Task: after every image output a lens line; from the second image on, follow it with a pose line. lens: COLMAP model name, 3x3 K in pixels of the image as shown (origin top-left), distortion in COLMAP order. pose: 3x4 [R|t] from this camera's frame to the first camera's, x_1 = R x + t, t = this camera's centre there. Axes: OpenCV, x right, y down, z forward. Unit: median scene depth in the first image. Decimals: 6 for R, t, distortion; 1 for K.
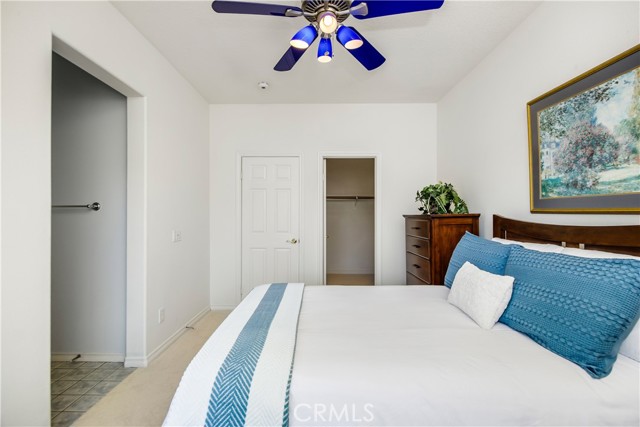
lens RADIAL K [[288.2, 0, 320.0], [0, 288.2, 213.5], [0, 0, 1]] dist [-0.021774, 0.000004]
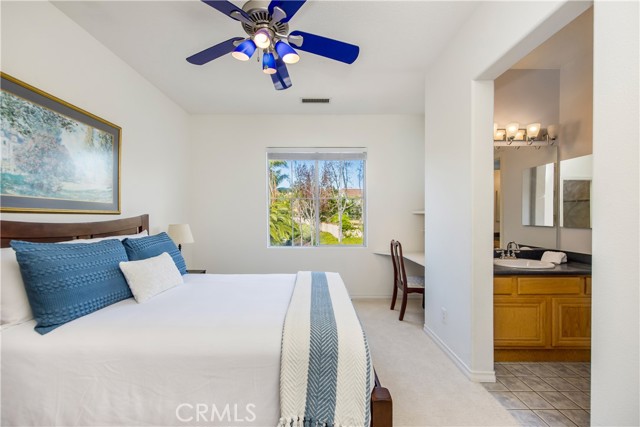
lens RADIAL K [[257.7, 0, 320.0], [0, 257.7, 213.5], [0, 0, 1]] dist [0.001248, 0.000206]
pose [[-0.999938, 0.004964, -0.009962, -0.170750], [0.005084, 0.999914, -0.012057, 0.019248], [0.009902, -0.012107, -0.999878, 1.977890]]
